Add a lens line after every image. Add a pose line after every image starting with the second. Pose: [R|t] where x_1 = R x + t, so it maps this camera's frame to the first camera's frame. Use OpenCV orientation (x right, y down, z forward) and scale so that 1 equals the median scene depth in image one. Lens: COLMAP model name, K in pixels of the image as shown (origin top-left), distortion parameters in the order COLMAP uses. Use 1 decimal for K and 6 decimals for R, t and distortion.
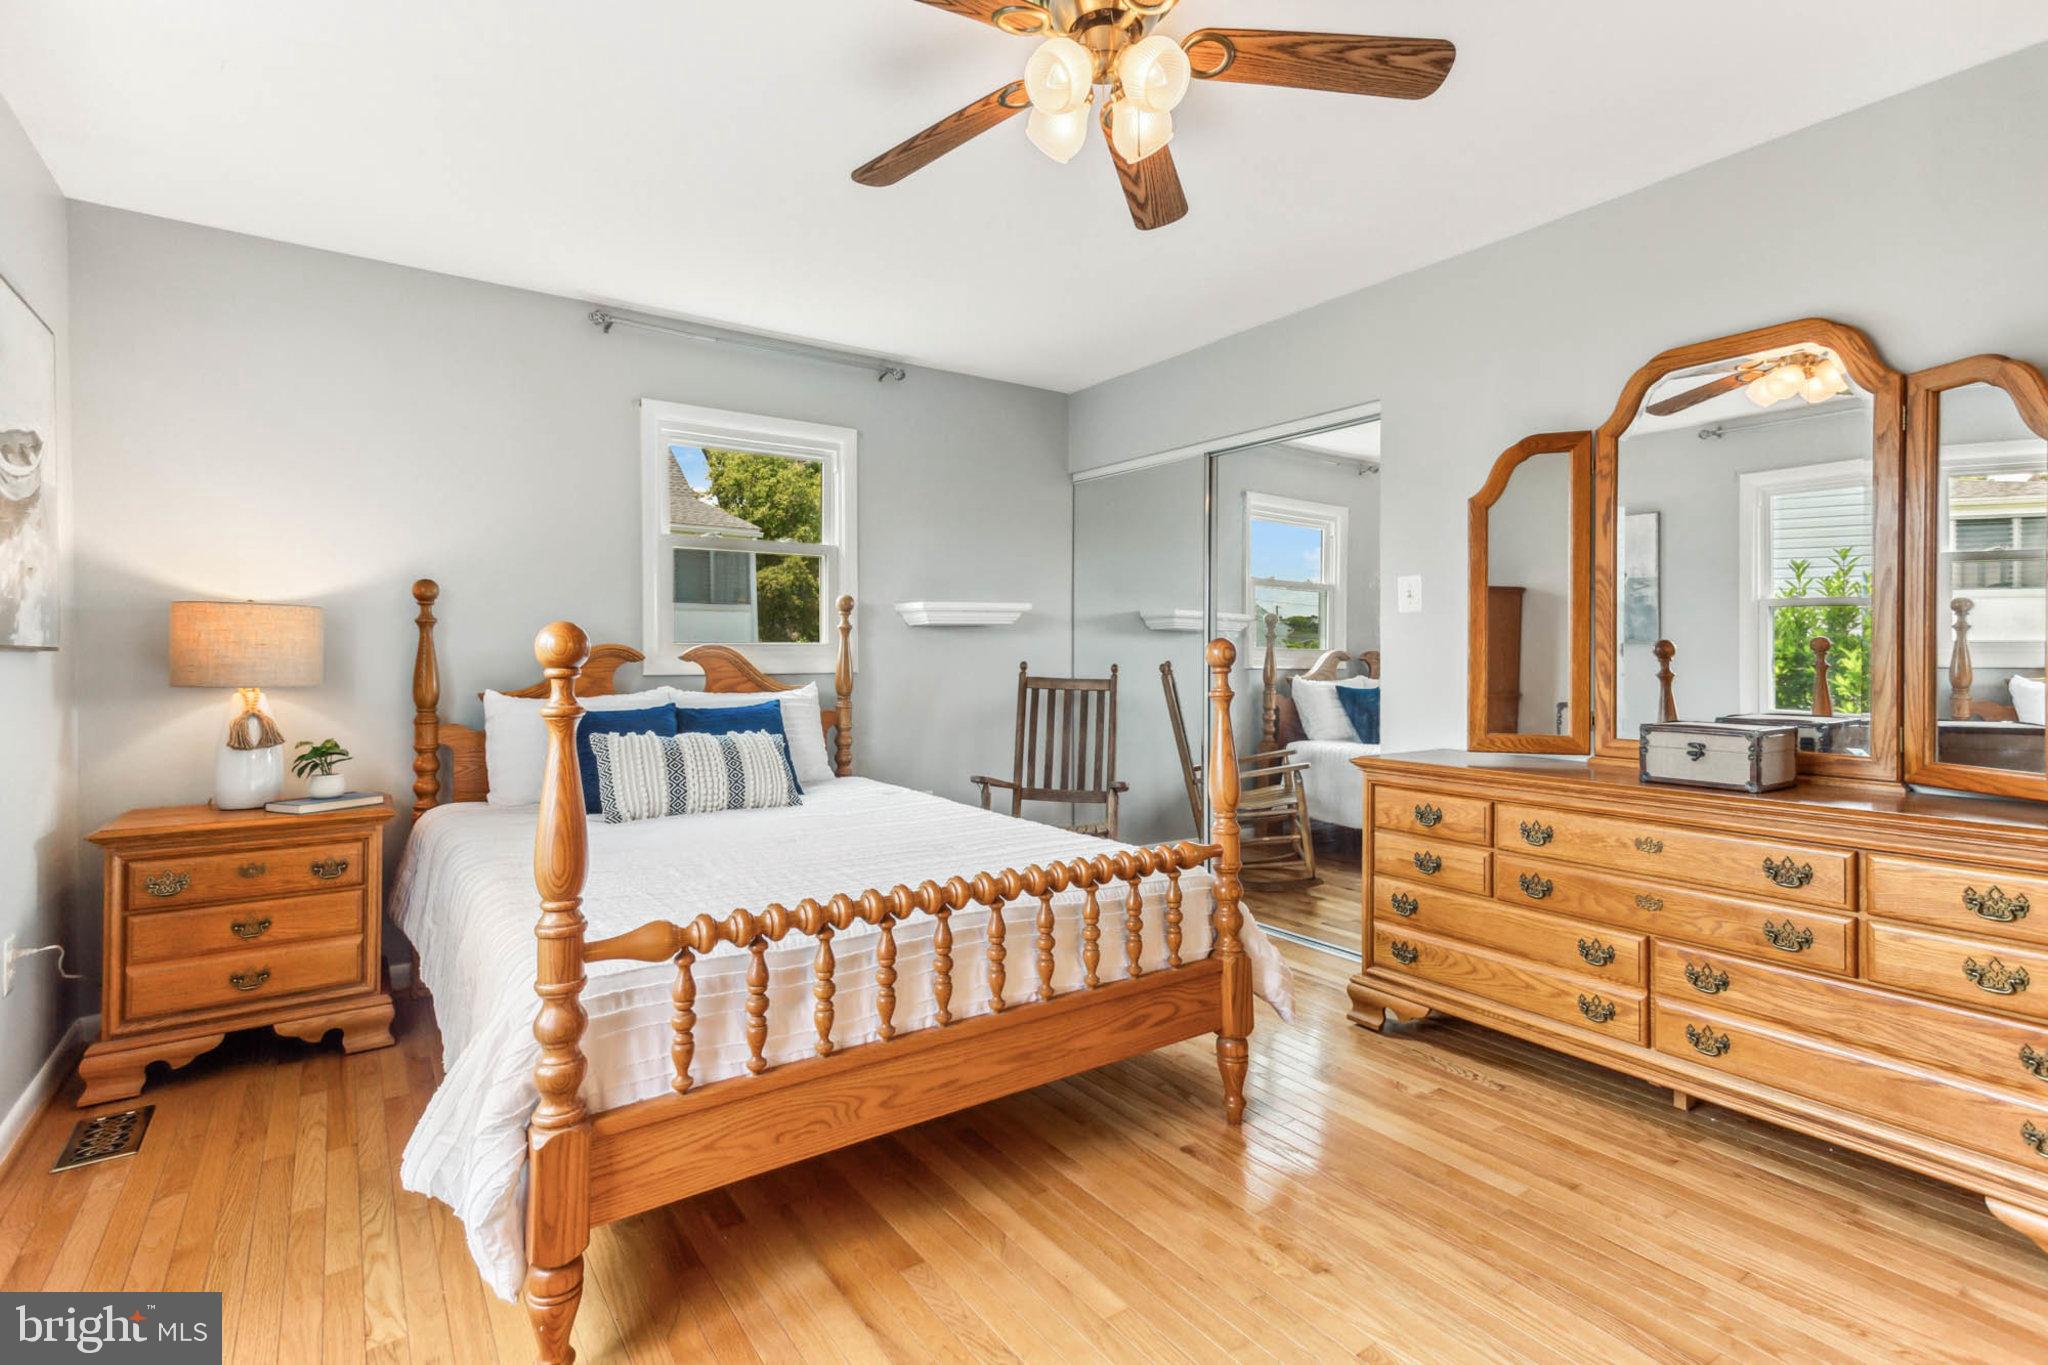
lens RADIAL K [[987.2, 0, 1023.6], [0, 987.2, 679.9], [0, 0, 1]] dist [0.026761, 0.005990]
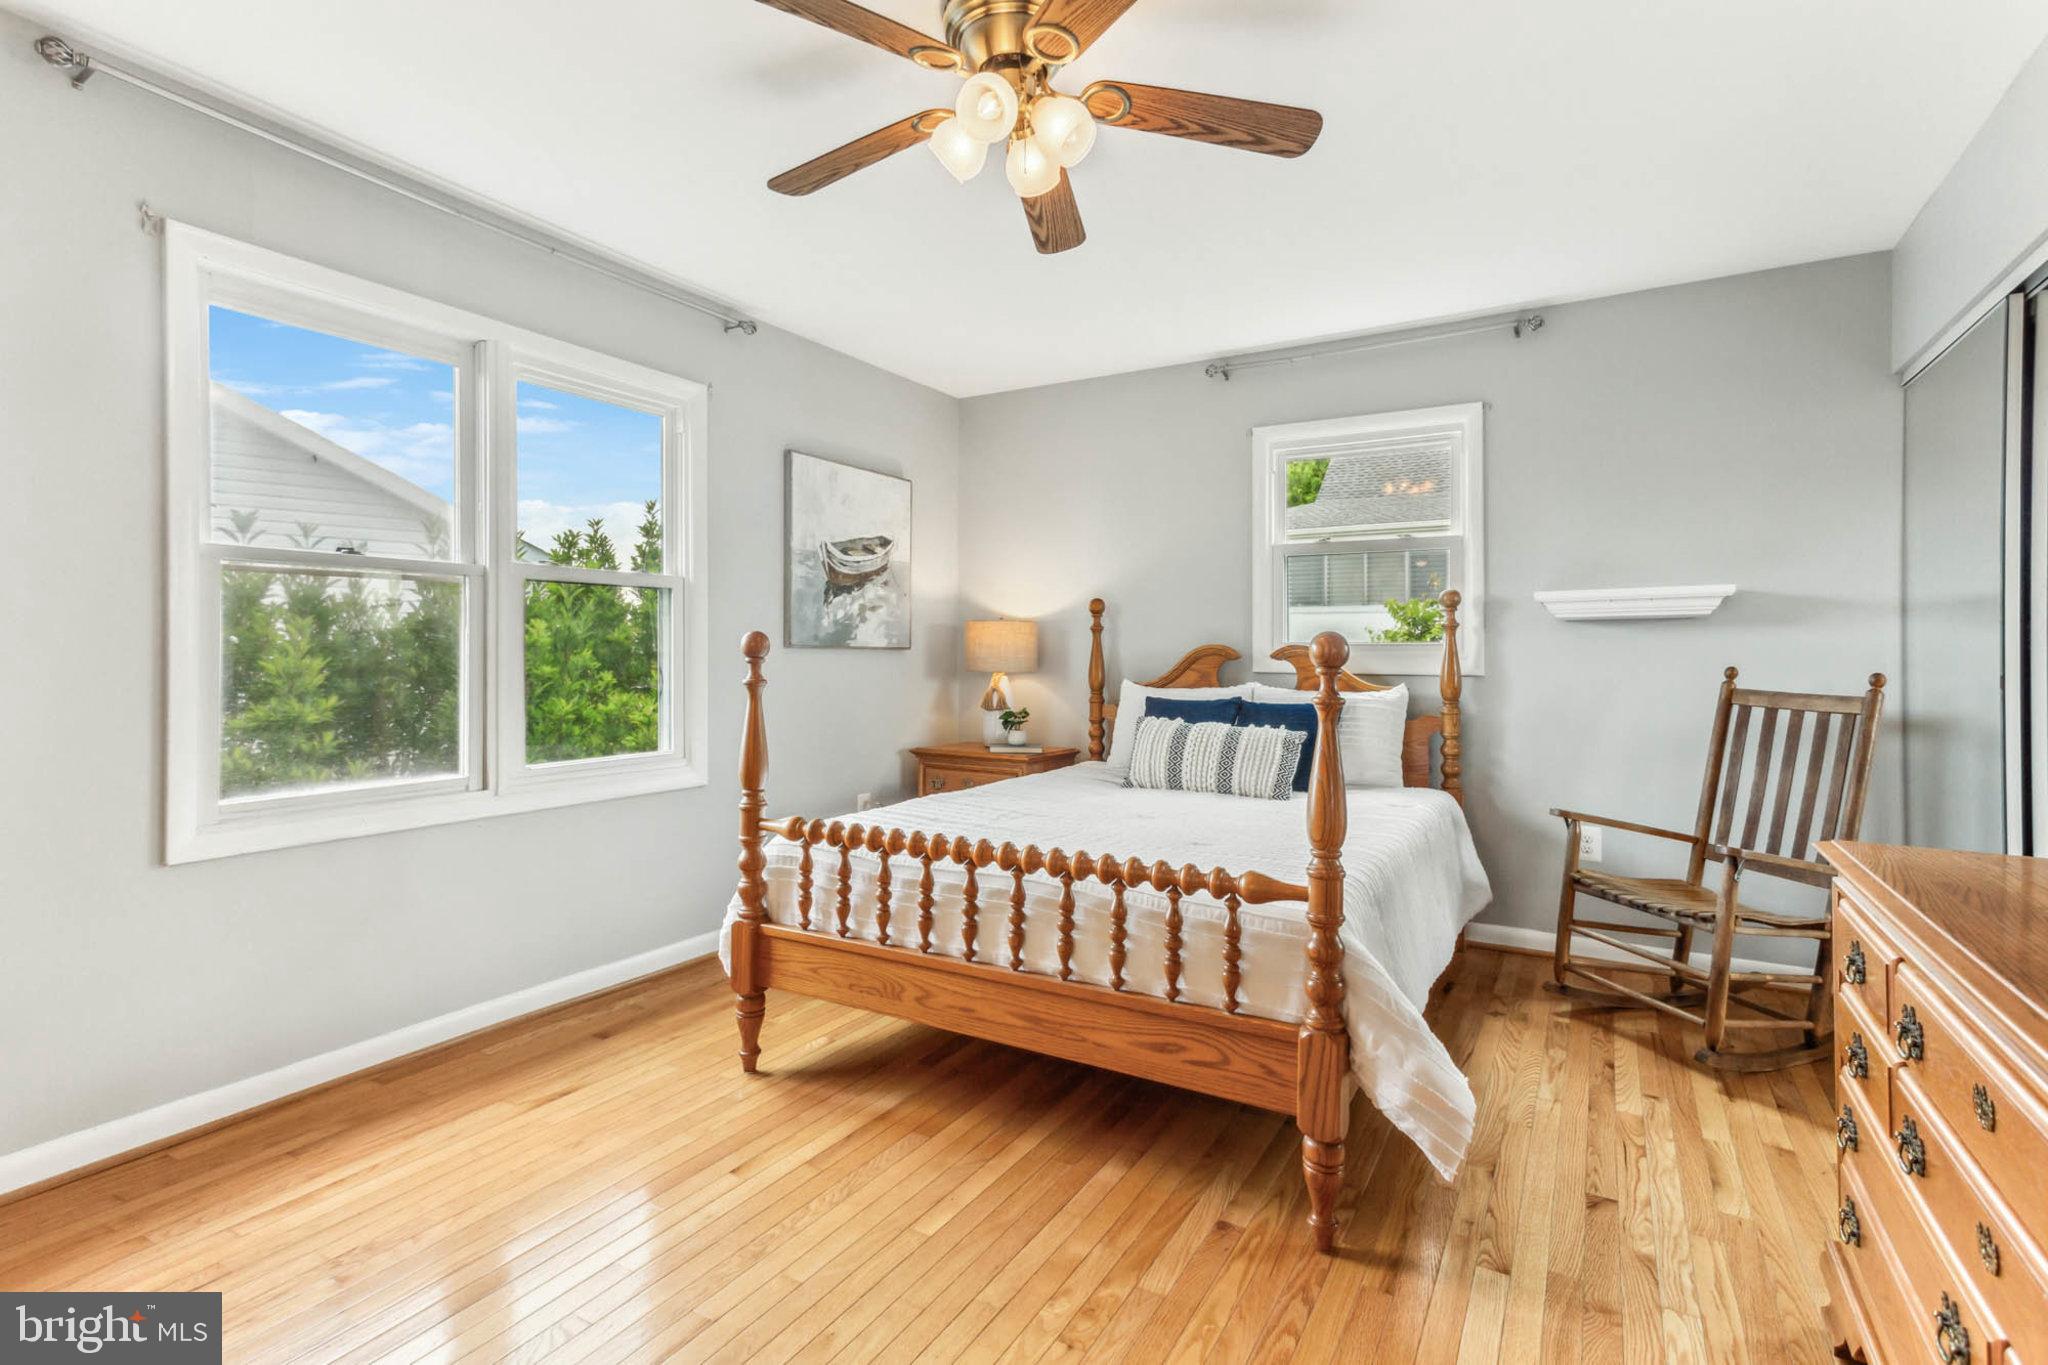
lens RADIAL K [[987.2, 0, 1021.4], [0, 987.2, 672.2], [0, 0, 1]] dist [0.026761, 0.005990]
pose [[0.415924, 0.020469, -0.909169, 0.678590], [-0.032072, 0.999455, 0.007829, -0.006136], [0.908834, 0.025903, 0.416354, 0.366666]]
